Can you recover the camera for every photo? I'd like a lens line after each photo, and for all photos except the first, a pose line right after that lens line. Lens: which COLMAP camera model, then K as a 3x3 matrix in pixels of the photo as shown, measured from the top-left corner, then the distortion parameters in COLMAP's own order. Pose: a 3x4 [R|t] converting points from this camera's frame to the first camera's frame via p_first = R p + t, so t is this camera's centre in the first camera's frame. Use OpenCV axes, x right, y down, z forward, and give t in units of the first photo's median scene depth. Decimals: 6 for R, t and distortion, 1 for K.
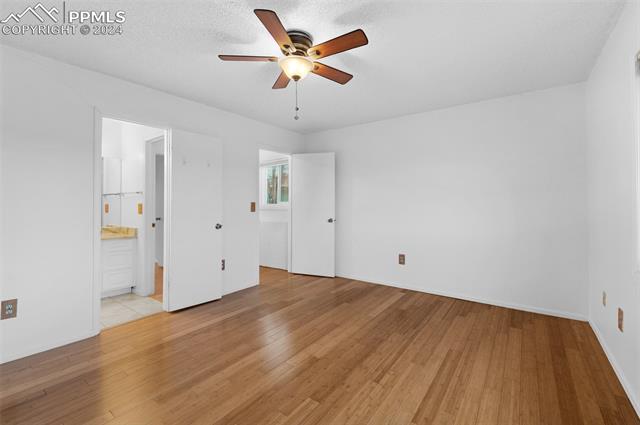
lens RADIAL K [[279.7, 0, 319.6], [0, 279.7, 207.8], [0, 0, 1]] dist [0.020665, 0.000180]
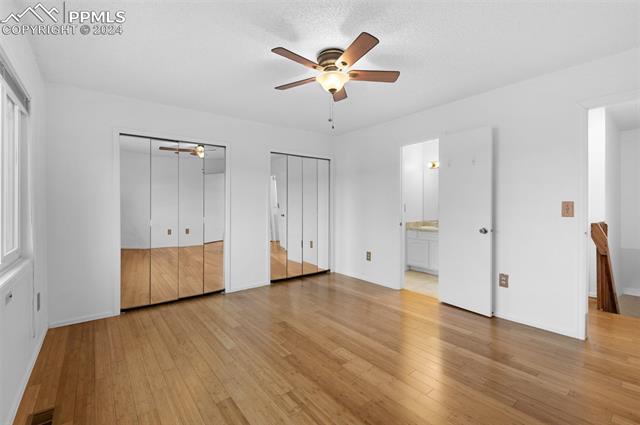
lens RADIAL K [[279.7, 0, 318.7], [0, 279.7, 209.4], [0, 0, 1]] dist [0.020665, 0.000180]
pose [[-0.269734, 0.011202, -0.962870, 1.011487], [-0.001279, 0.999927, 0.011991, -0.011645], [0.962934, 0.004466, -0.269700, 1.263224]]
